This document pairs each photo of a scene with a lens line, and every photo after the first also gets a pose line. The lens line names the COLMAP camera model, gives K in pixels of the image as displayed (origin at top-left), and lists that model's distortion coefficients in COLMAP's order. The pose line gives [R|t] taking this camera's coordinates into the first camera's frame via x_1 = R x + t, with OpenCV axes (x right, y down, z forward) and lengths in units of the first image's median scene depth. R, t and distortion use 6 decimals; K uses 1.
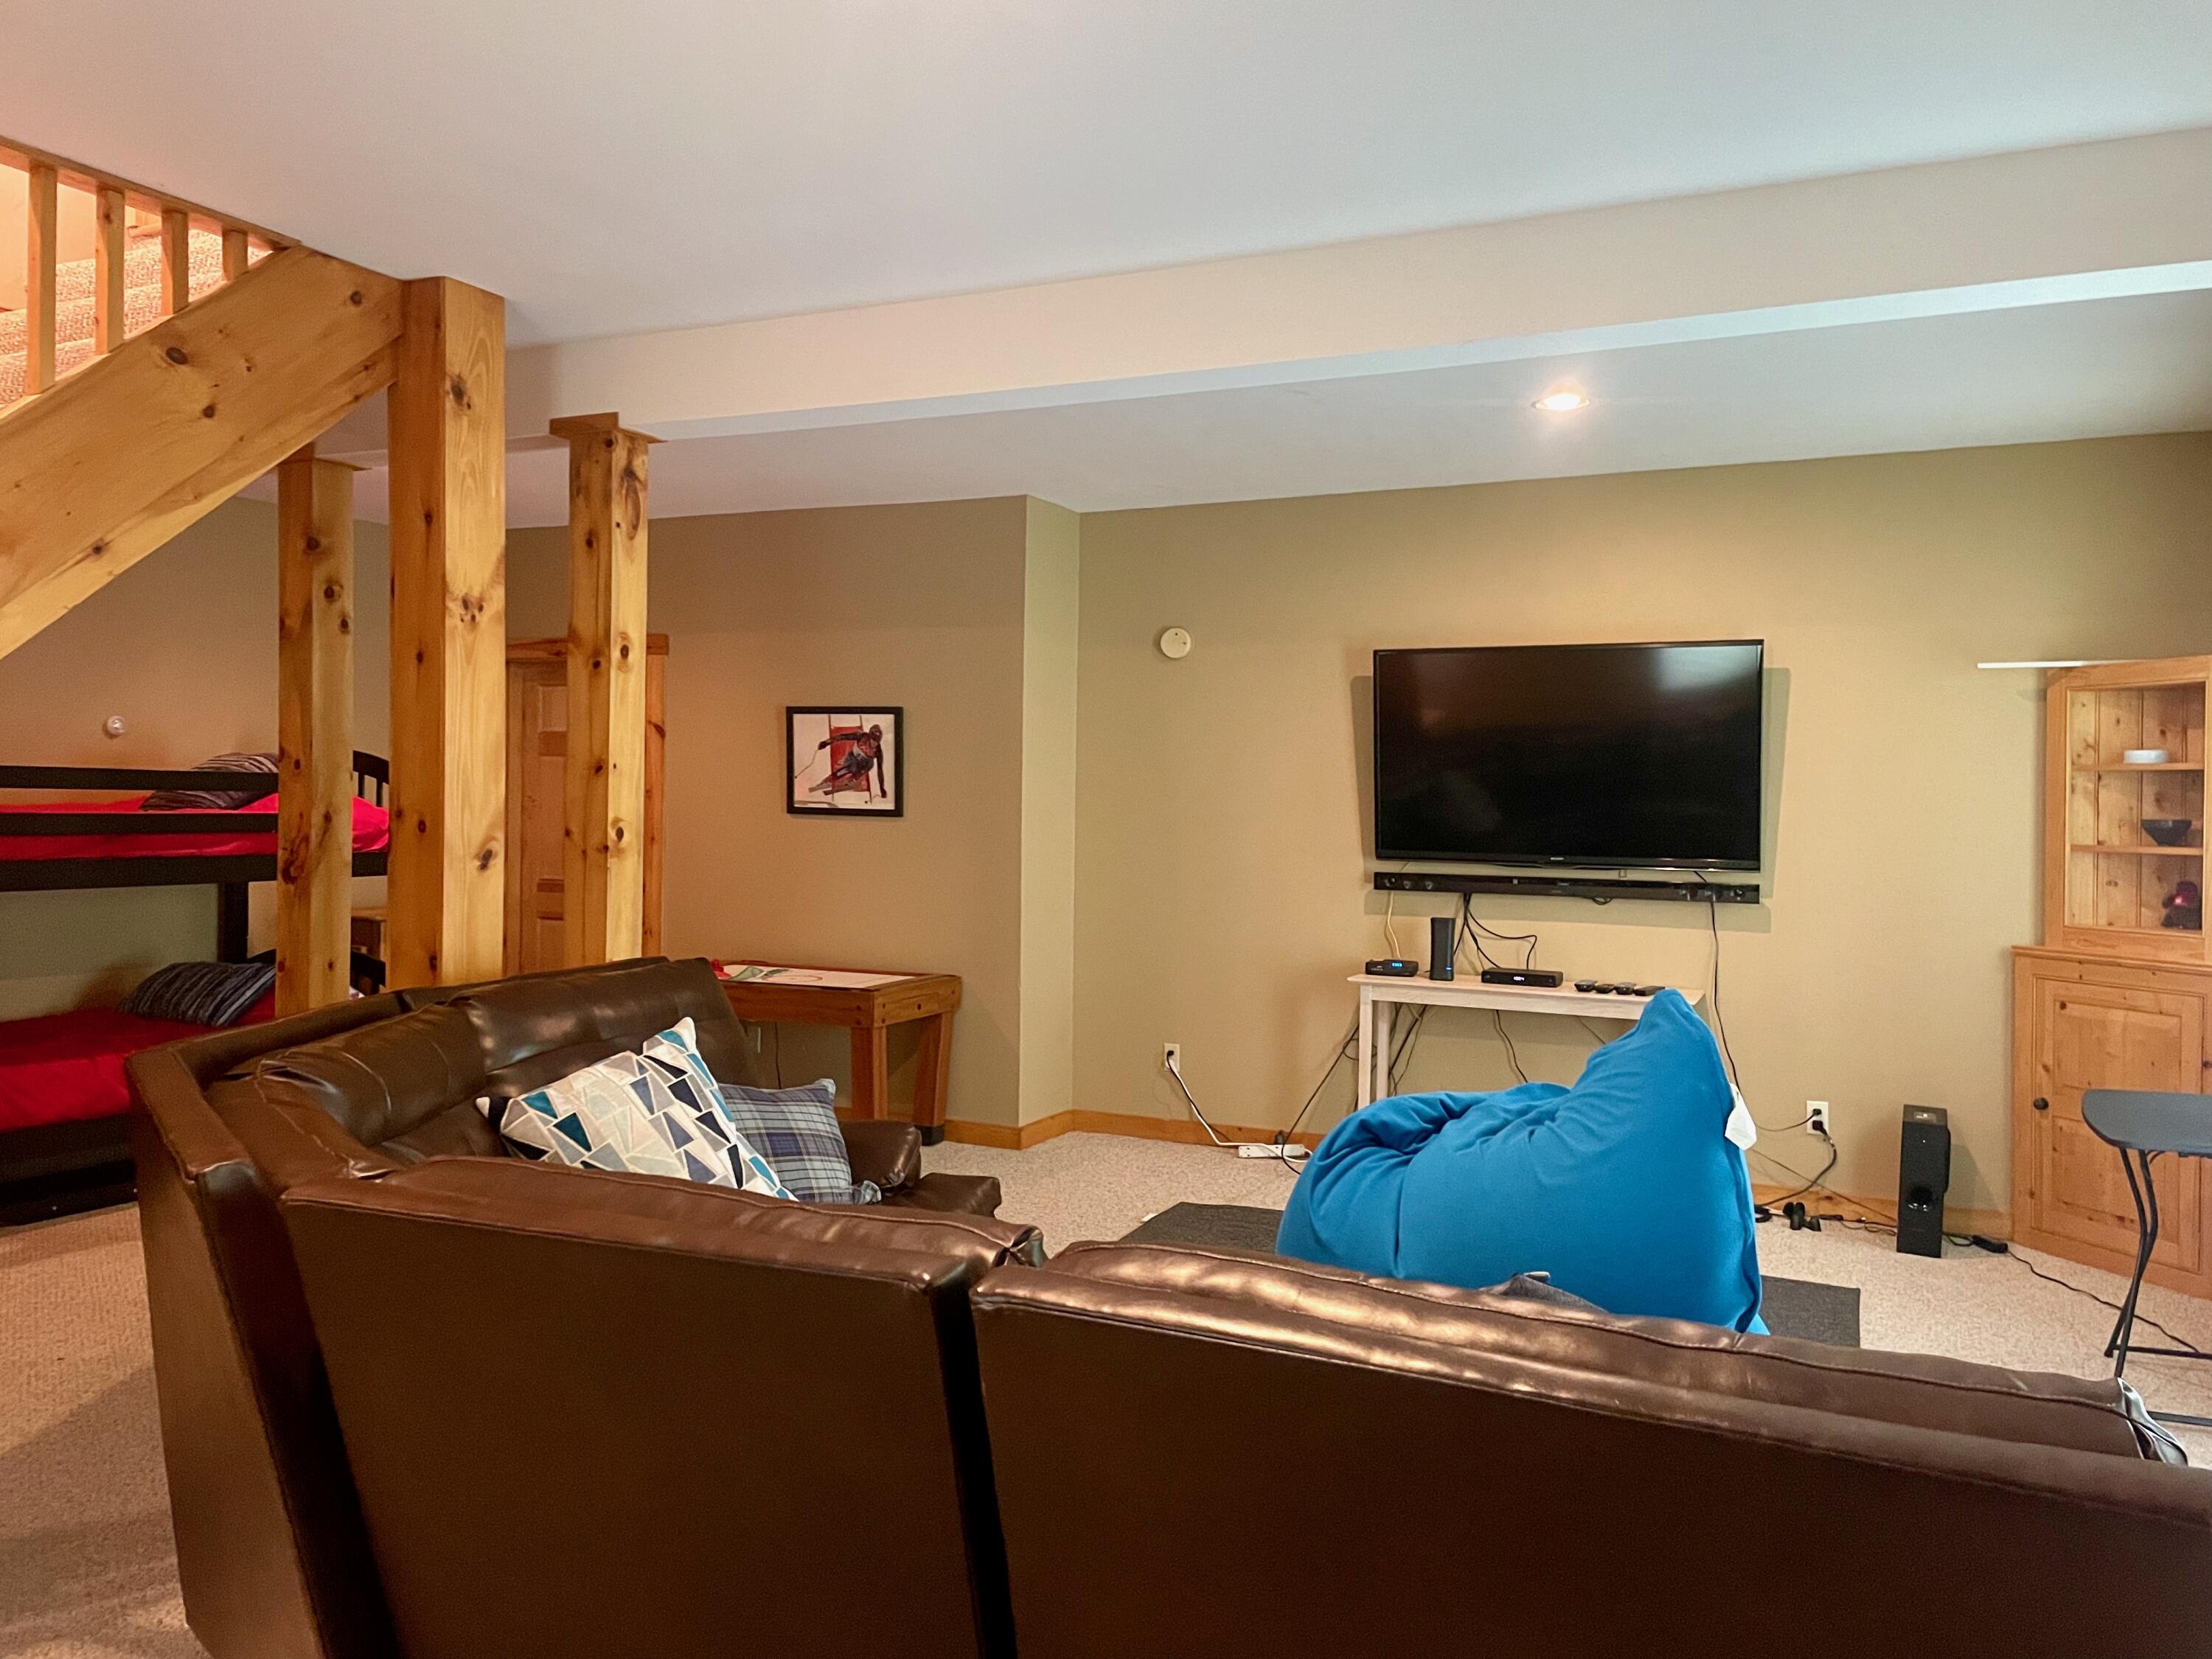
lens RADIAL K [[1661.6, 0, 1104.4], [0, 1661.6, 822.2], [0, 0, 1]] dist [0.106408, -0.135554]
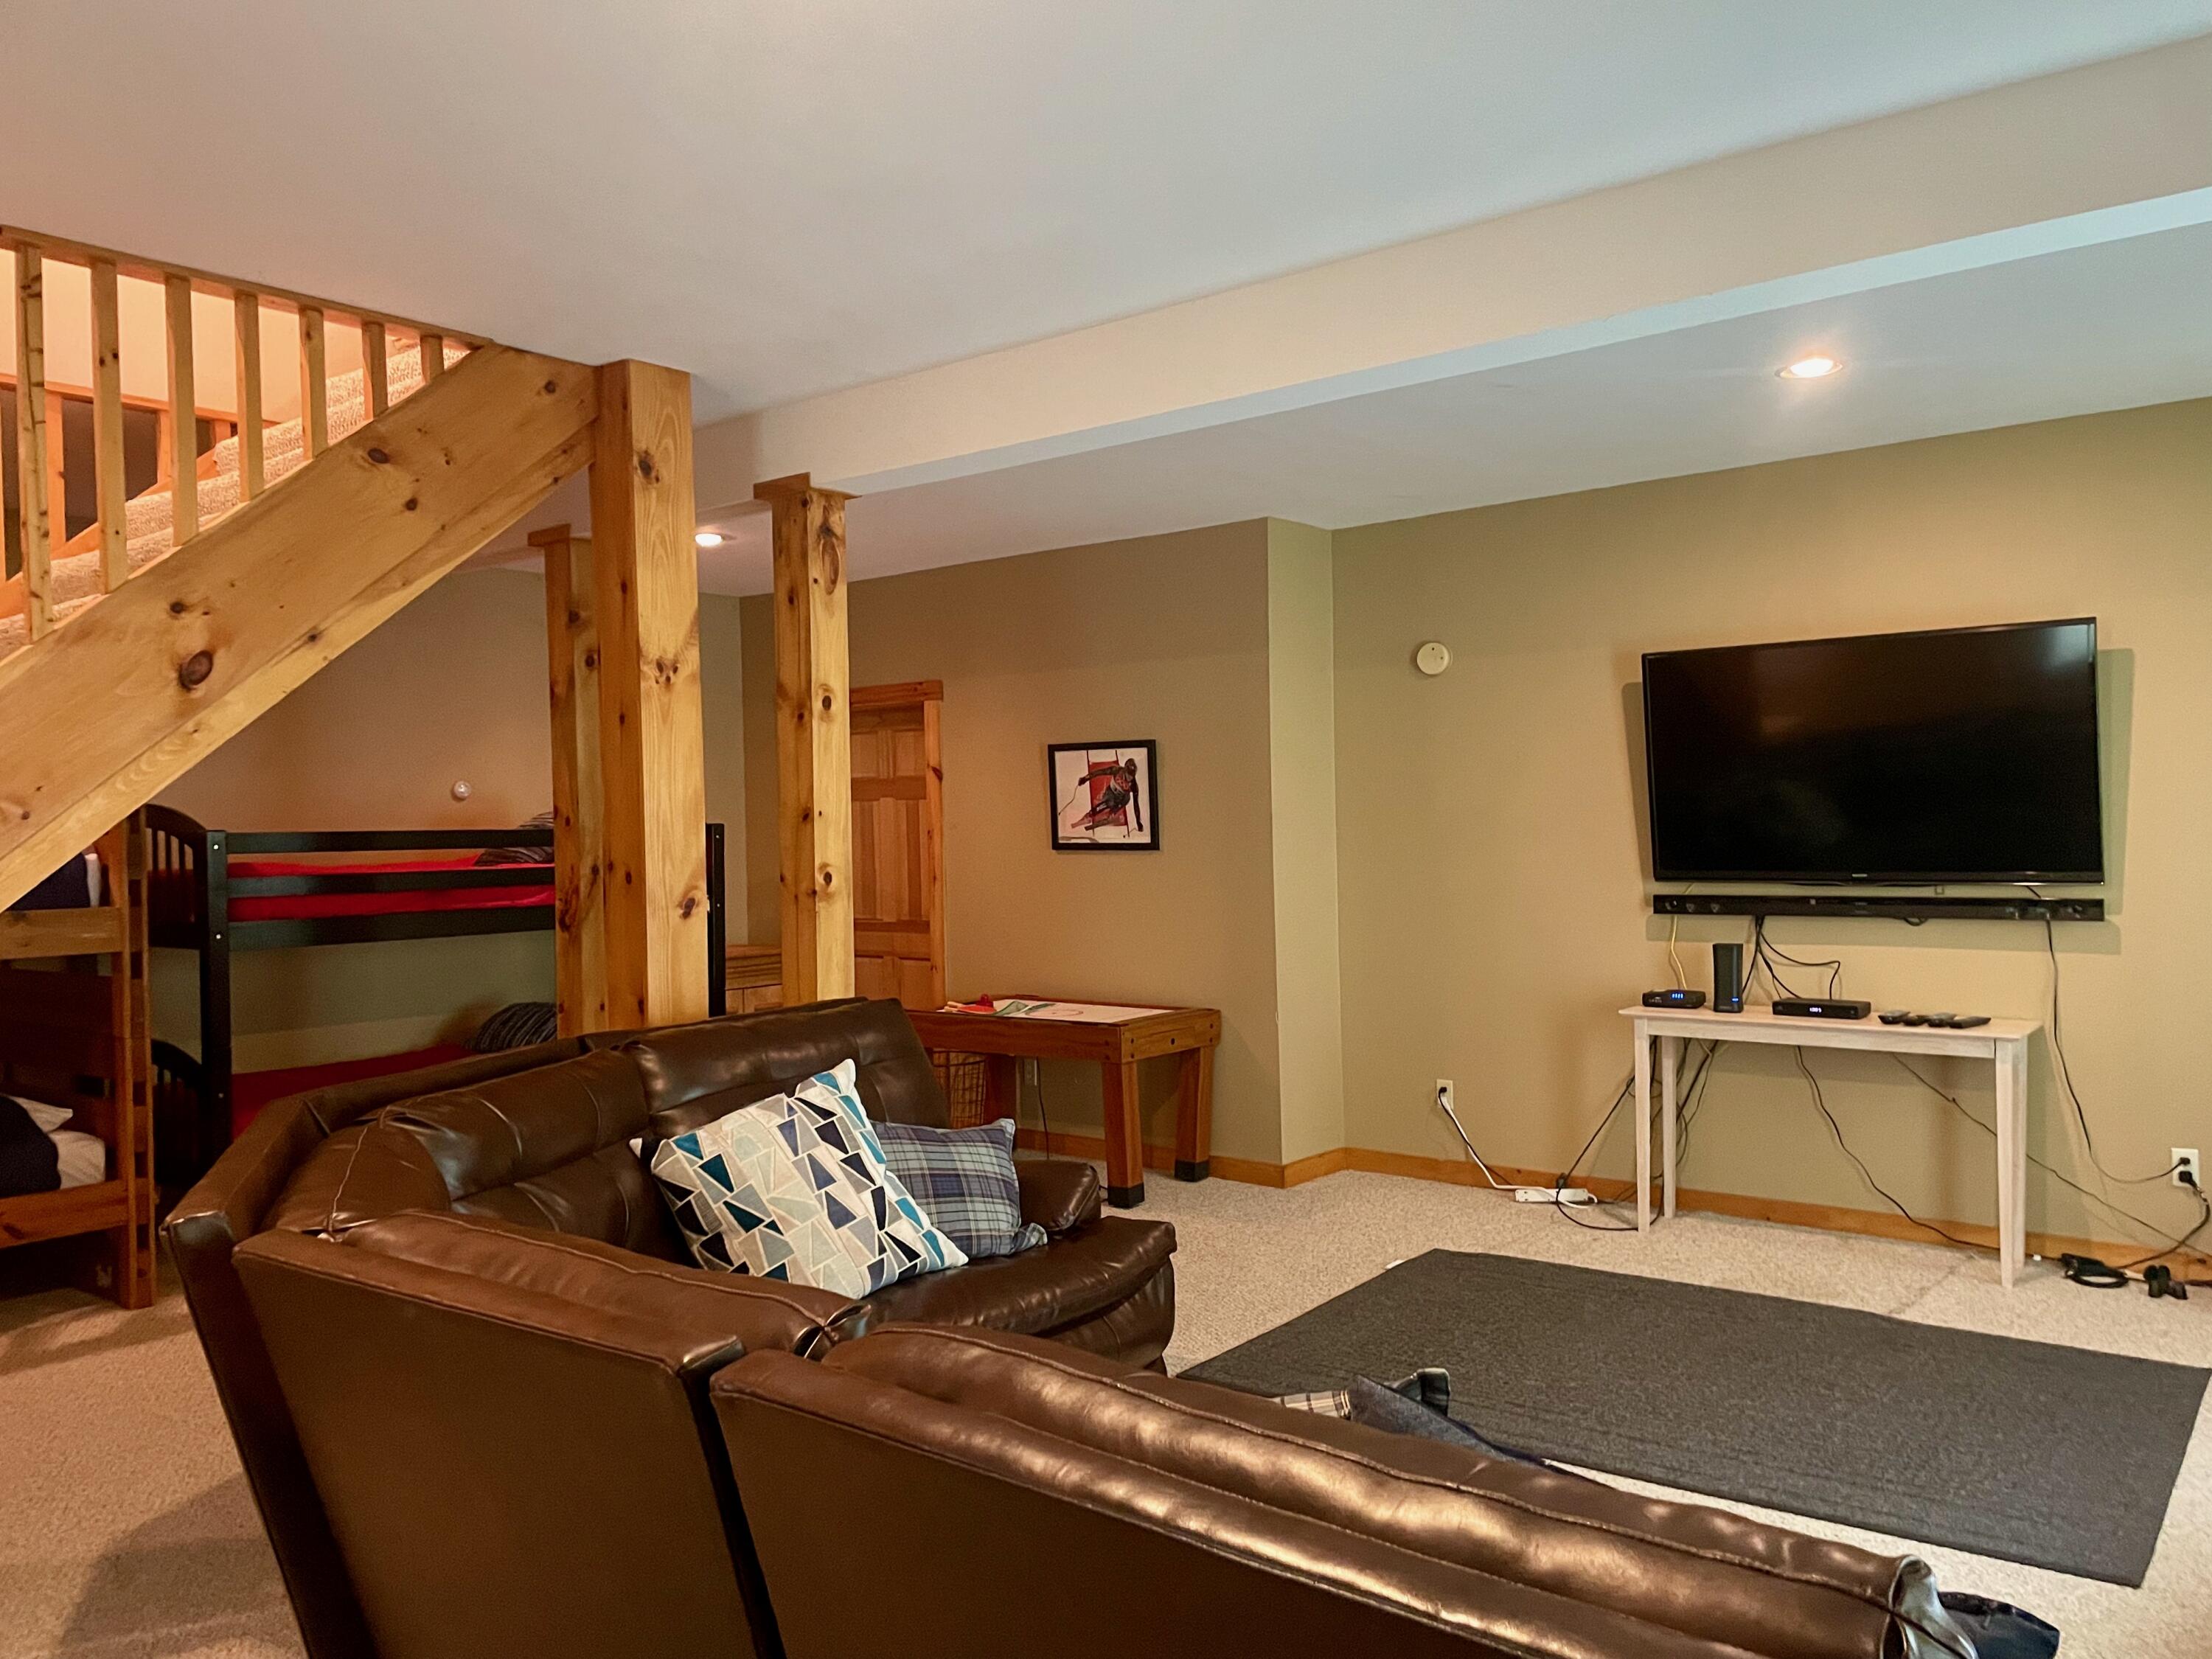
lens RADIAL K [[1663.8, 0, 1107.2], [0, 1663.8, 837.9], [0, 0, 1]] dist [0.110057, -0.144786]
pose [[0.972212, -0.032718, -0.231803, 0.096317], [0.031441, 0.999463, -0.009203, -0.002653], [0.231979, 0.001659, 0.972719, 0.030206]]
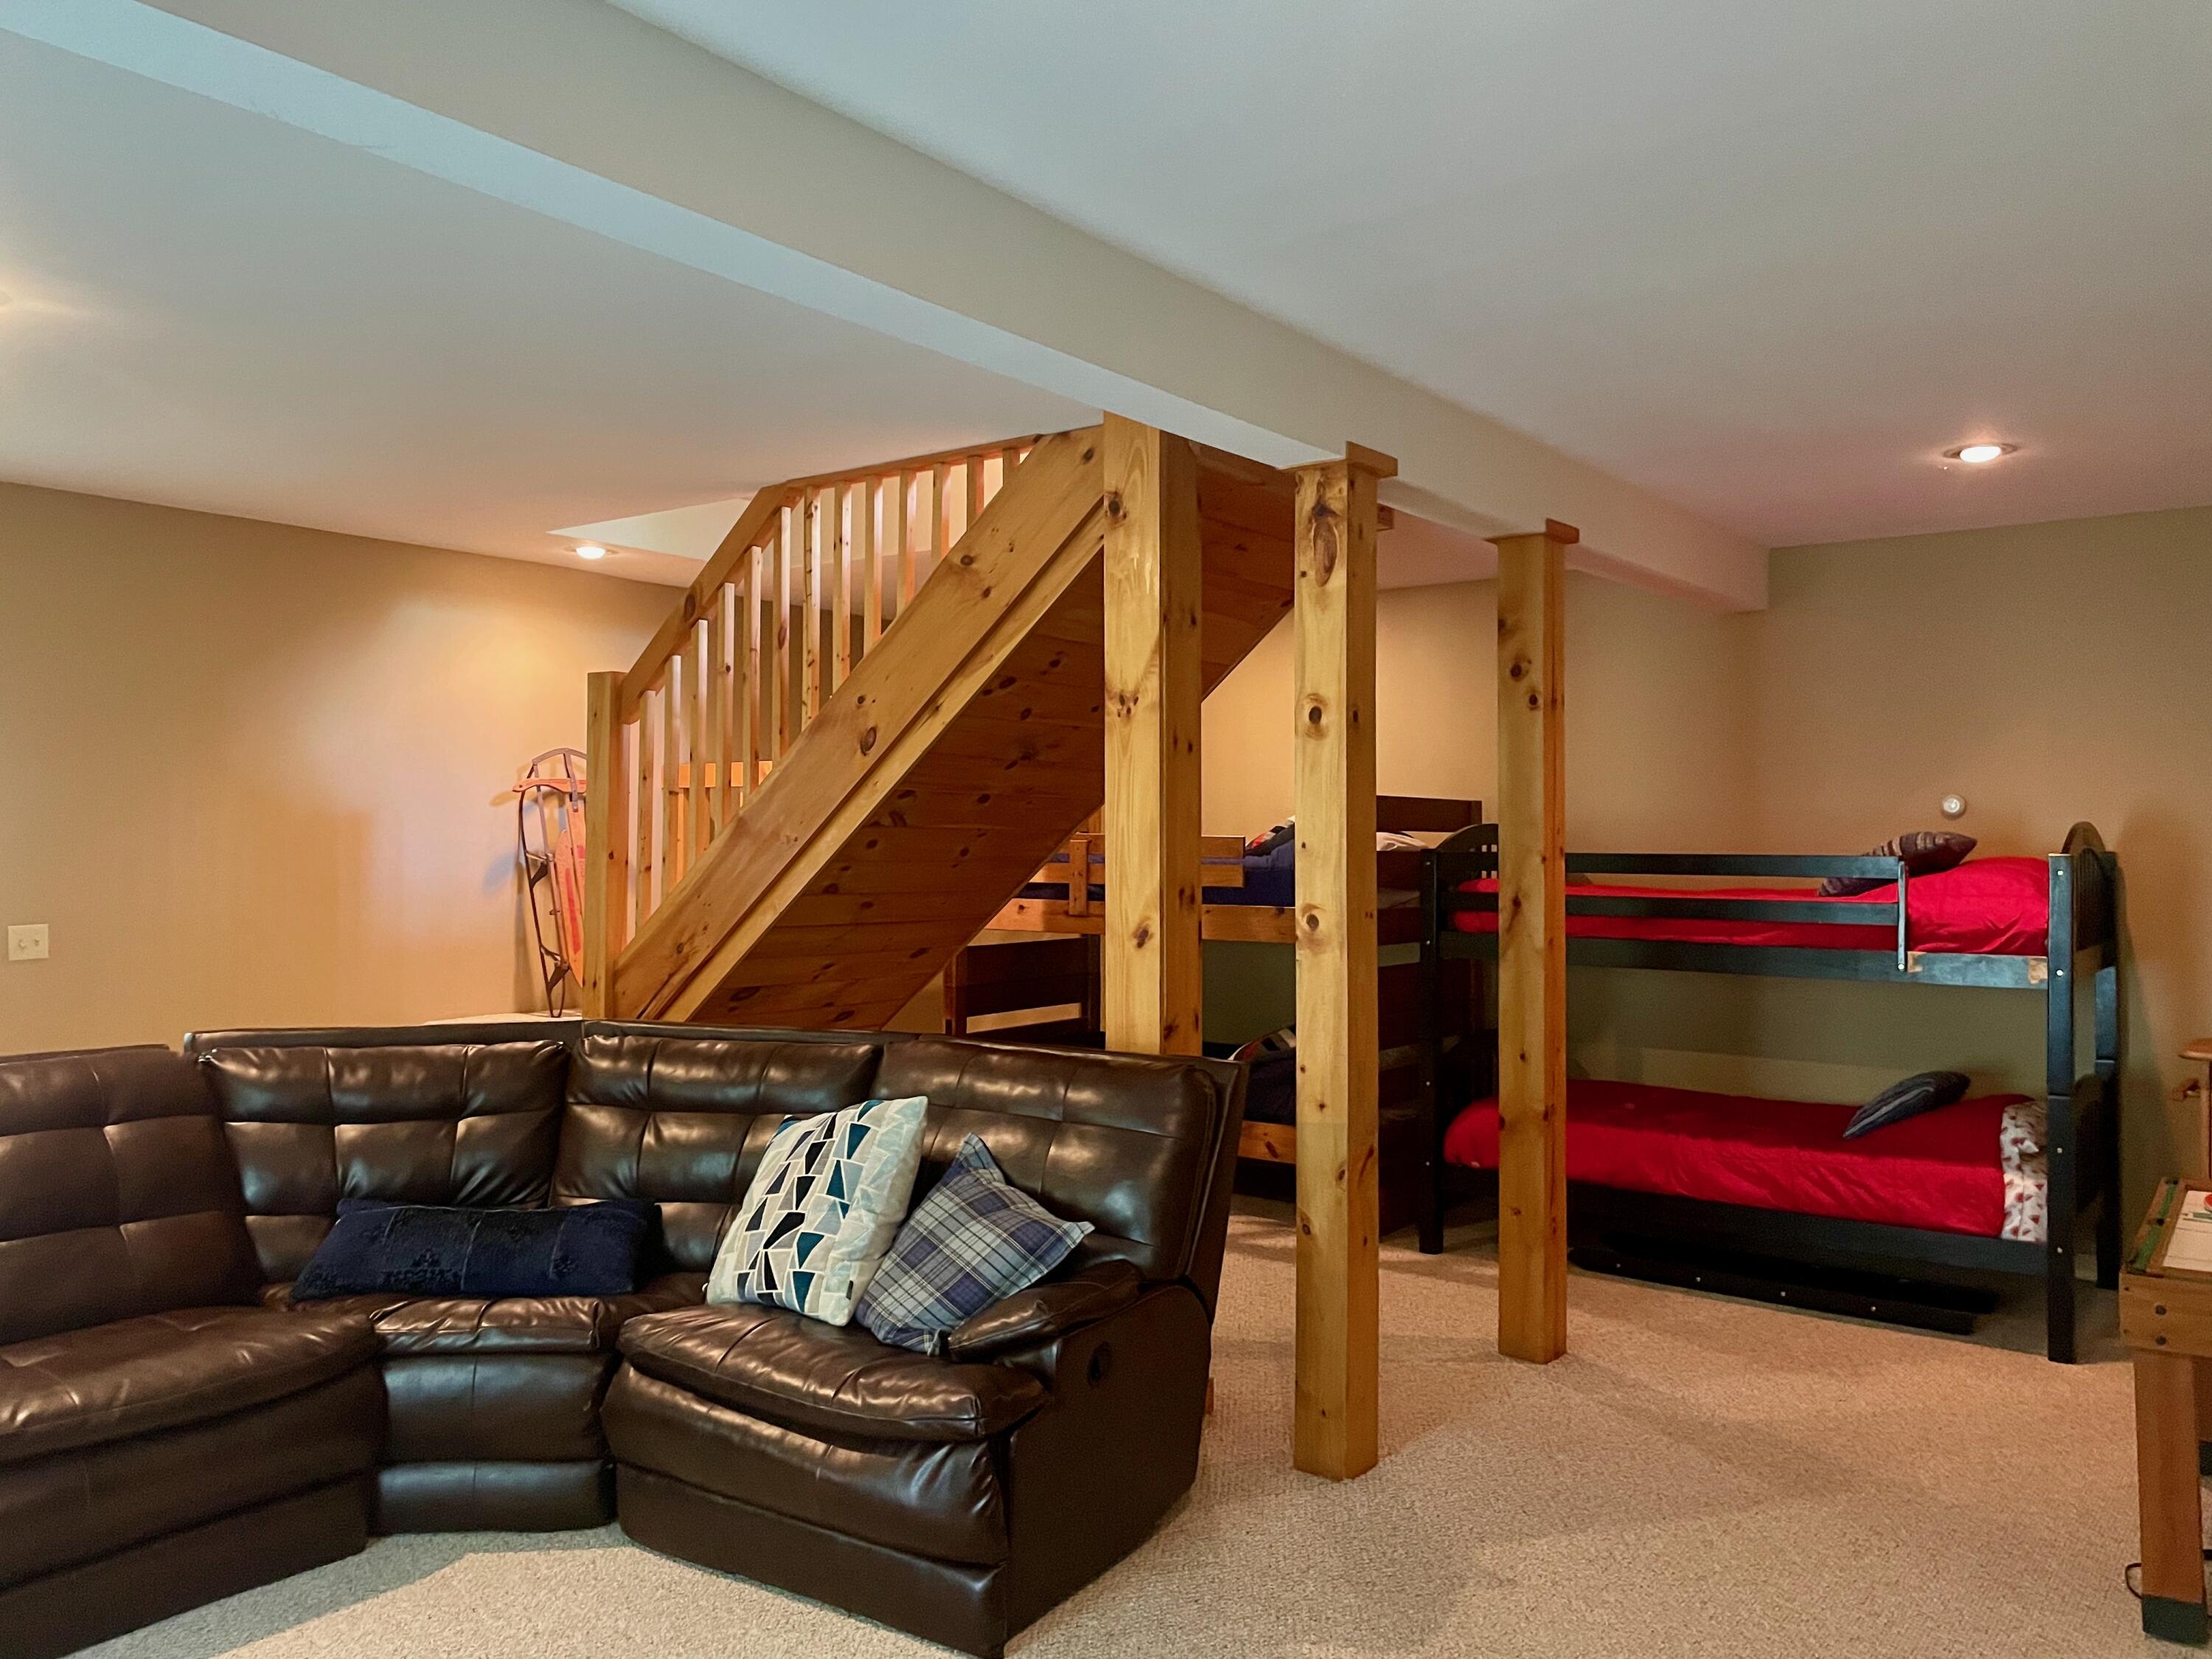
lens RADIAL K [[1661.6, 0, 1104.4], [0, 1661.6, 822.2], [0, 0, 1]] dist [0.106408, -0.135554]
pose [[-0.213725, -0.028550, -0.976476, 0.476375], [-0.023066, 0.999442, -0.024173, -0.017913], [0.976621, 0.017357, -0.214265, 0.877896]]
